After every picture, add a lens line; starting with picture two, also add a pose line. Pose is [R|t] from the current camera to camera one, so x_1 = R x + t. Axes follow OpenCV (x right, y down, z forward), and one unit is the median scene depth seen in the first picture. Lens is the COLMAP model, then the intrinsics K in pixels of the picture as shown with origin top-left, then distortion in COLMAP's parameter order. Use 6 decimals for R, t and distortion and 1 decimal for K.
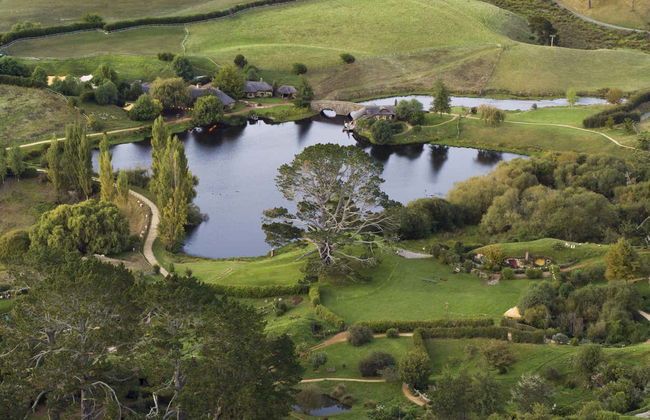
lens RADIAL K [[1525.9, 0, 325.0], [0, 1525.9, 210.0], [0, 0, 1]] dist [-0.000815, 0.101455]
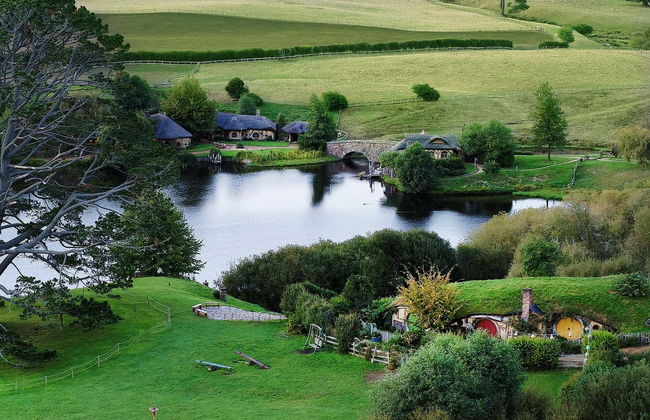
lens RADIAL K [[1525.9, 0, 325.0], [0, 1525.9, 210.0], [0, 0, 1]] dist [-0.000815, 0.101455]
pose [[0.977636, 0.010937, -0.210022, 0.108043], [-0.044803, 0.986553, -0.157181, 0.042871], [0.205478, 0.163075, 0.964979, 0.457423]]
